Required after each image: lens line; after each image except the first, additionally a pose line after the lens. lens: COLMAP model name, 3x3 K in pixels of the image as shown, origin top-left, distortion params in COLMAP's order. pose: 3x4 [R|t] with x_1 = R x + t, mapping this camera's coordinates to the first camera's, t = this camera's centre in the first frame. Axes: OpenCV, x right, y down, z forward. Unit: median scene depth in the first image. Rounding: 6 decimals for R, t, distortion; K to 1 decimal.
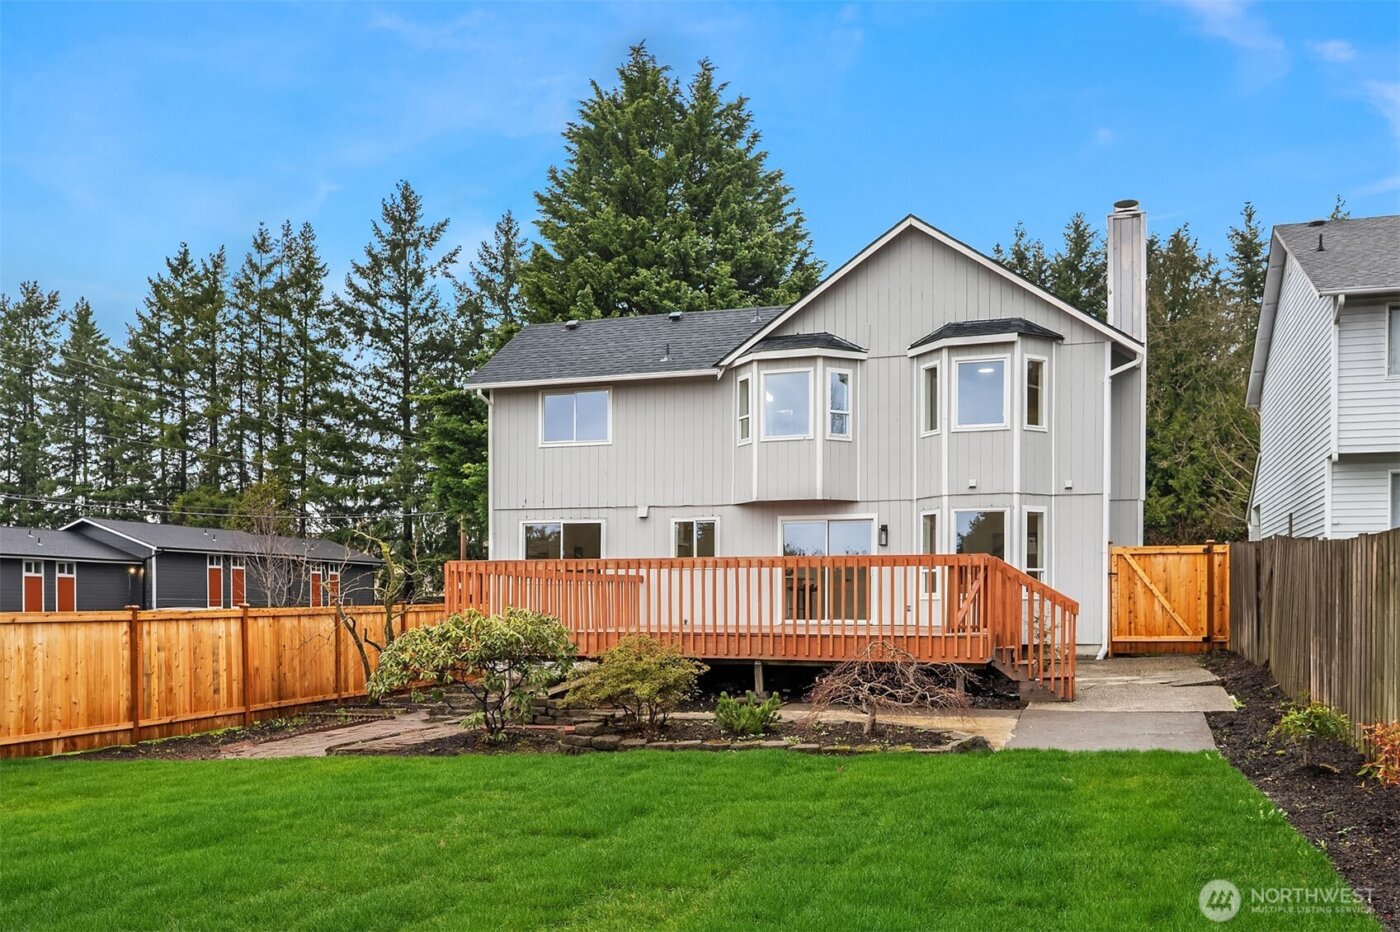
lens RADIAL K [[1181.3, 0, 691.8], [0, 1181.3, 617.8], [0, 0, 1]] dist [-0.002852, -0.009136]
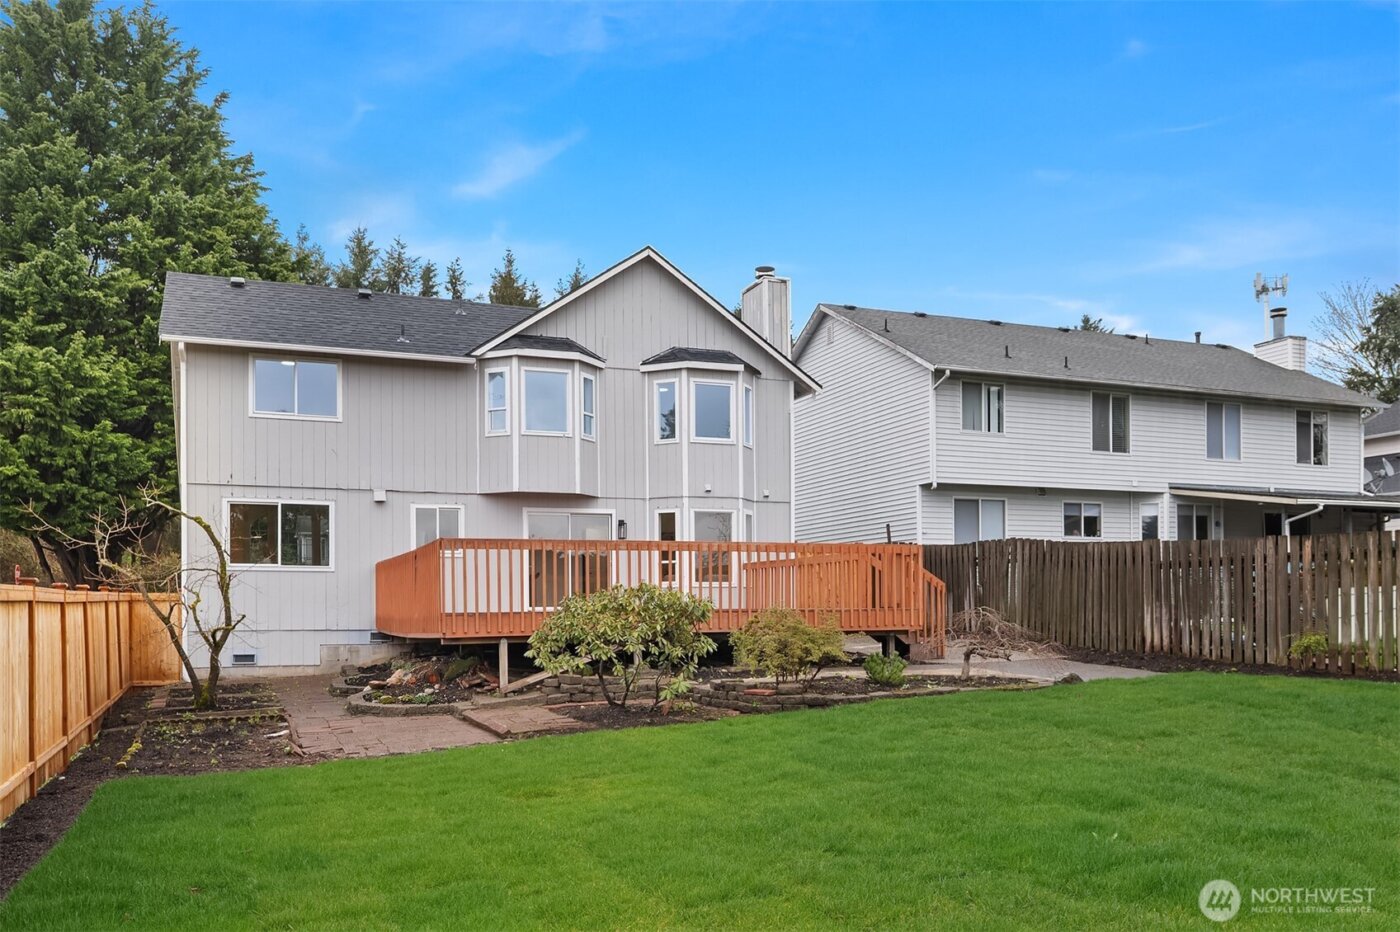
lens RADIAL K [[1181.3, 0, 691.8], [0, 1181.3, 617.8], [0, 0, 1]] dist [-0.002852, -0.009136]
pose [[0.752997, -0.012162, 0.657911, -0.516107], [0.015569, 0.999879, 0.000664, 0.013337], [-0.657839, 0.009743, 0.753095, 0.121684]]
